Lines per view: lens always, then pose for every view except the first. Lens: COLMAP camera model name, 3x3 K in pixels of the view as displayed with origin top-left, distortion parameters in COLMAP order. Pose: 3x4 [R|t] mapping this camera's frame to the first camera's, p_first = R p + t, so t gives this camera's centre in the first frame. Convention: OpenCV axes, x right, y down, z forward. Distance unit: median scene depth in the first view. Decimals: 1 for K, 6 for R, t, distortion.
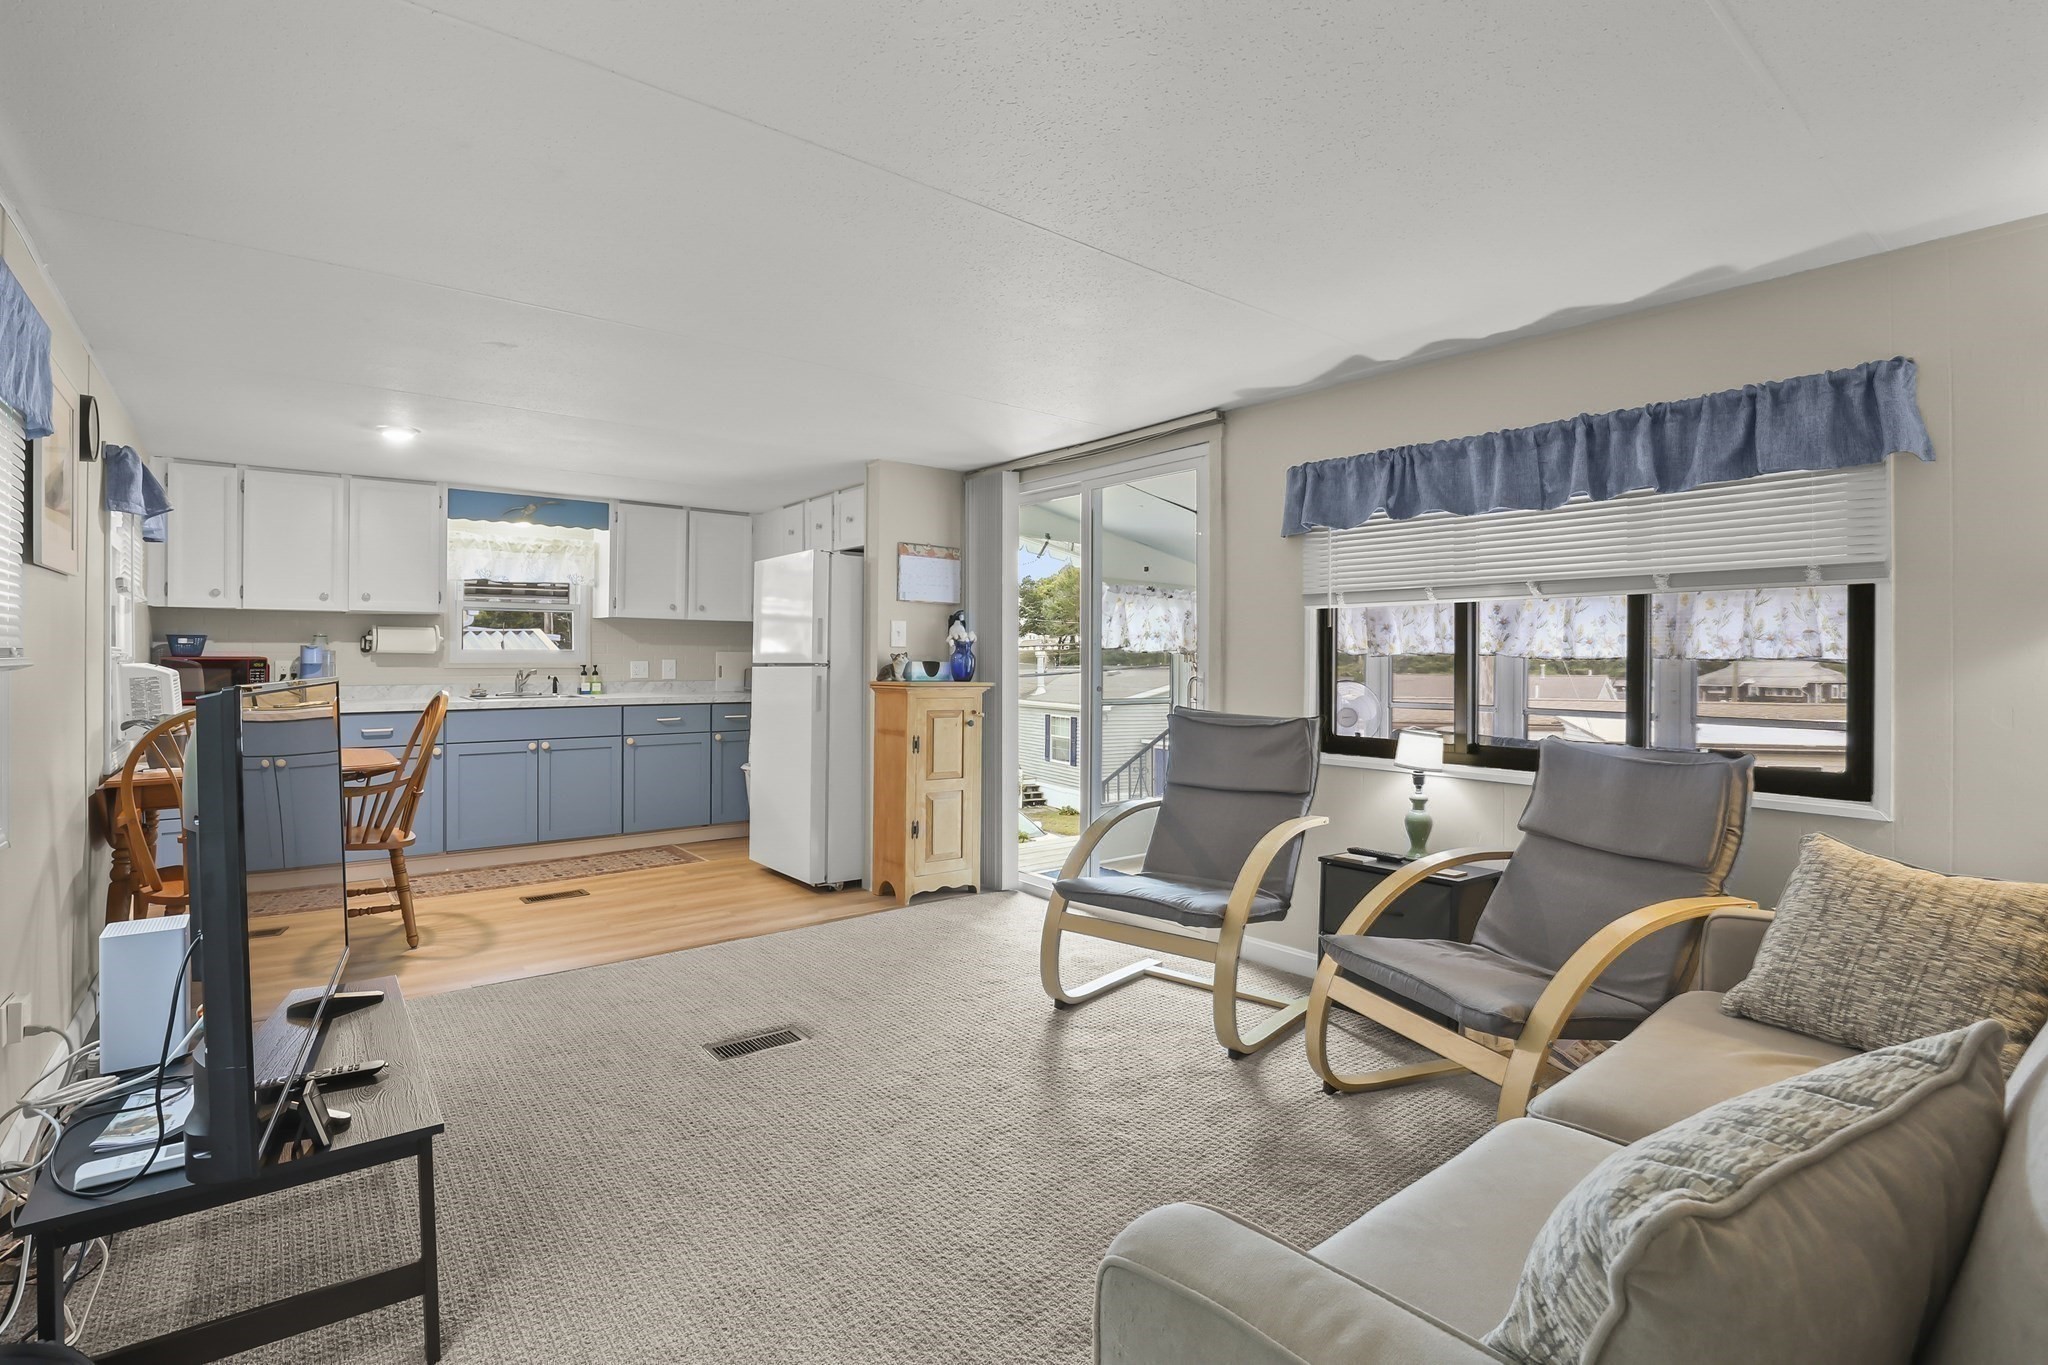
lens RADIAL K [[946.0, 0, 1028.0], [0, 946.0, 669.8], [0, 0, 1]] dist [-0.028114, 0.000777]
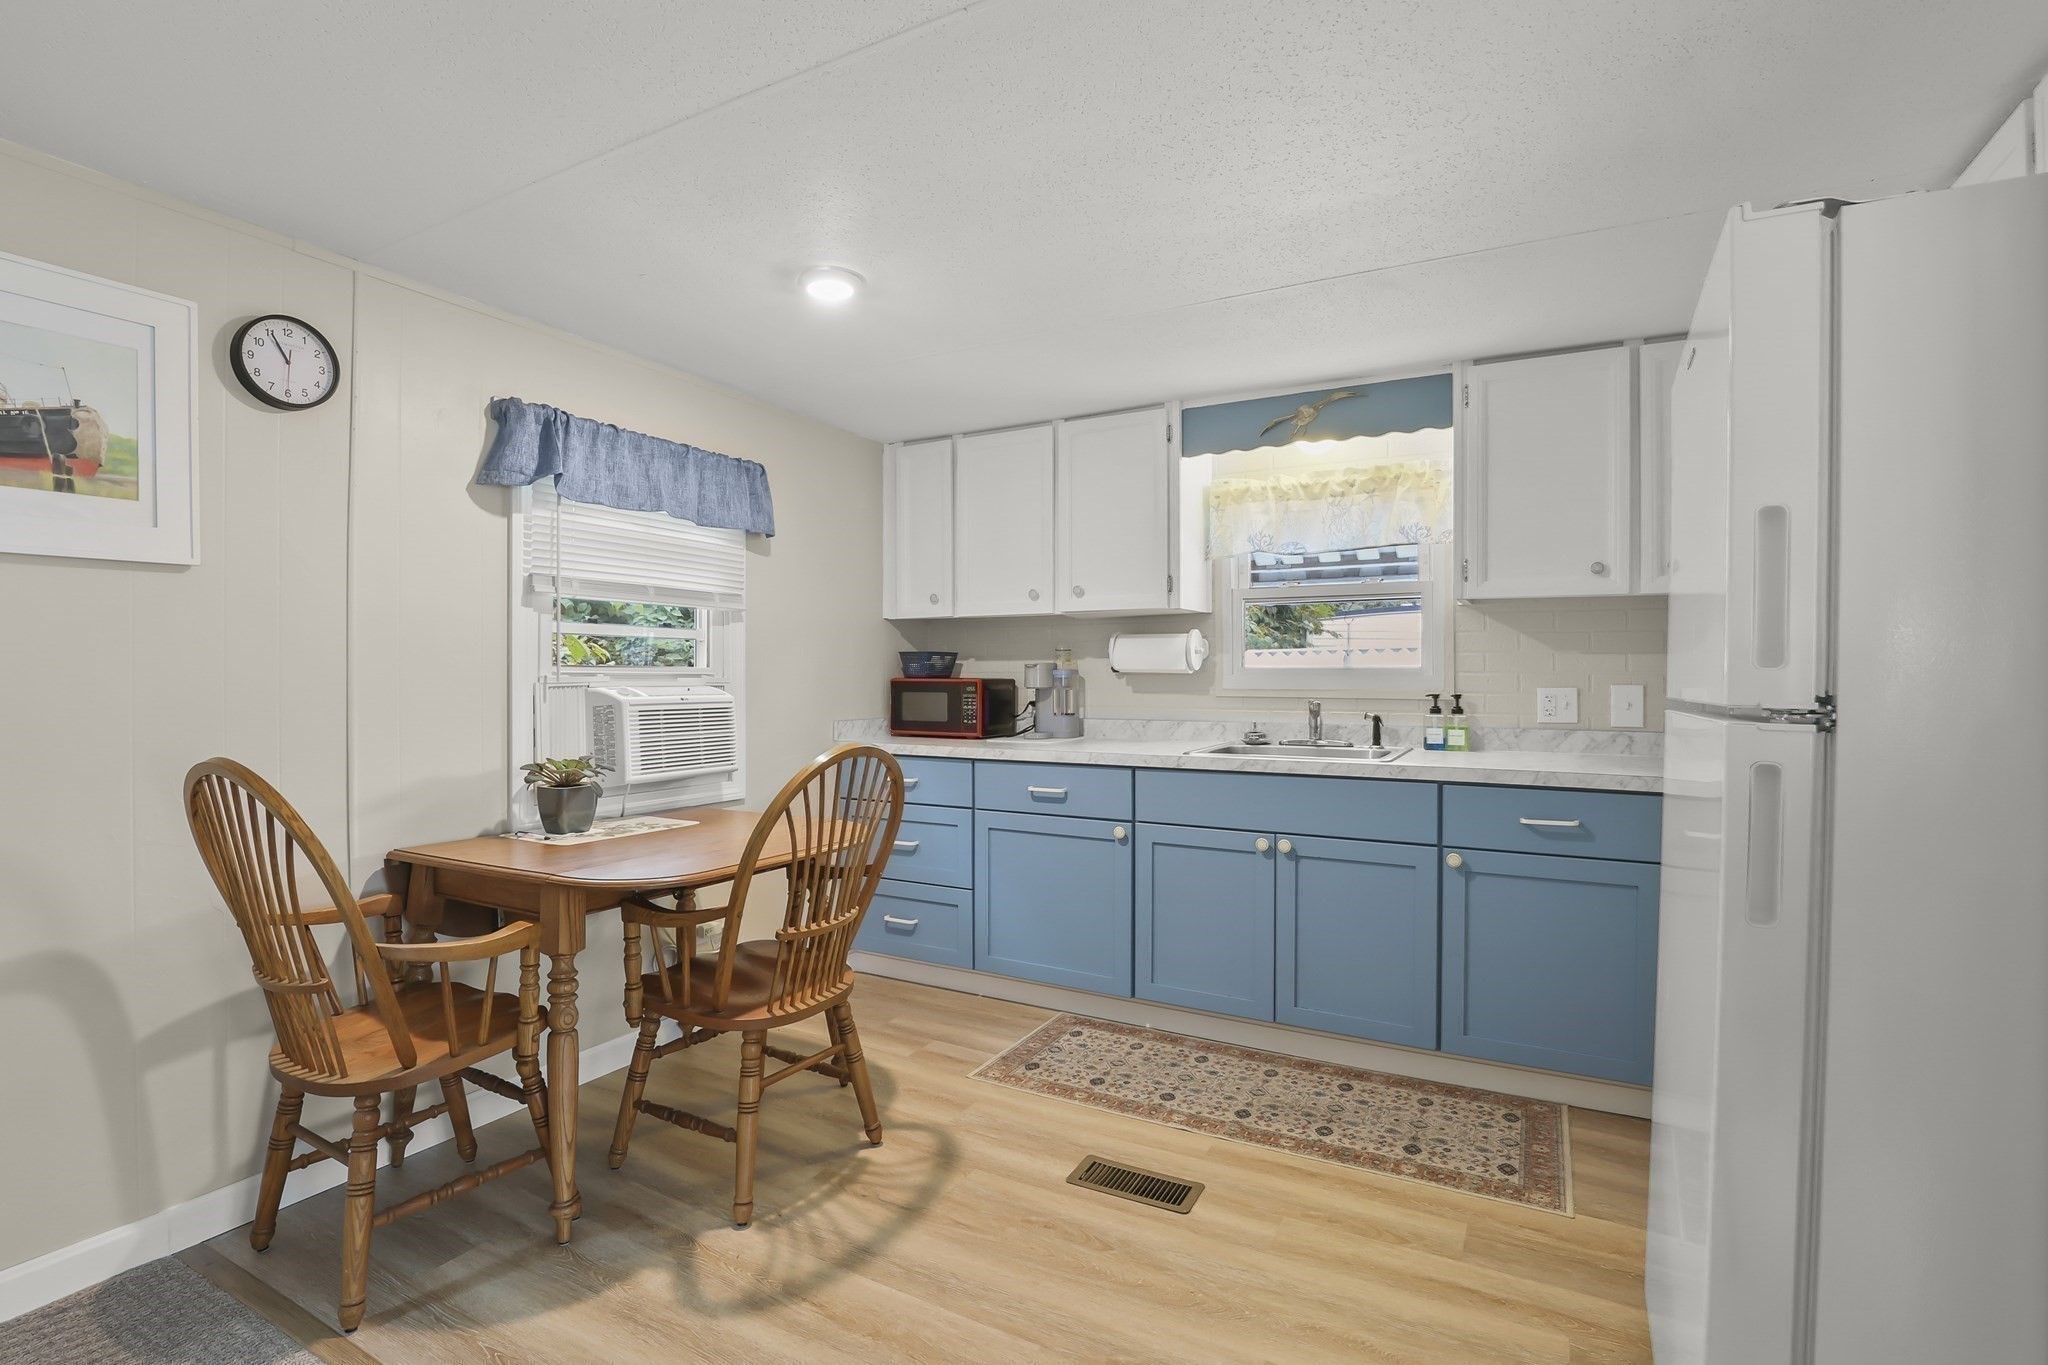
lens RADIAL K [[946.0, 0, 1037.8], [0, 946.0, 679.9], [0, 0, 1]] dist [-0.028114, 0.000777]
pose [[0.373169, 0.001930, -0.927761, -0.067904], [-0.014432, 0.999889, -0.003725, -0.008831], [0.927651, 0.014780, 0.373156, 0.642527]]
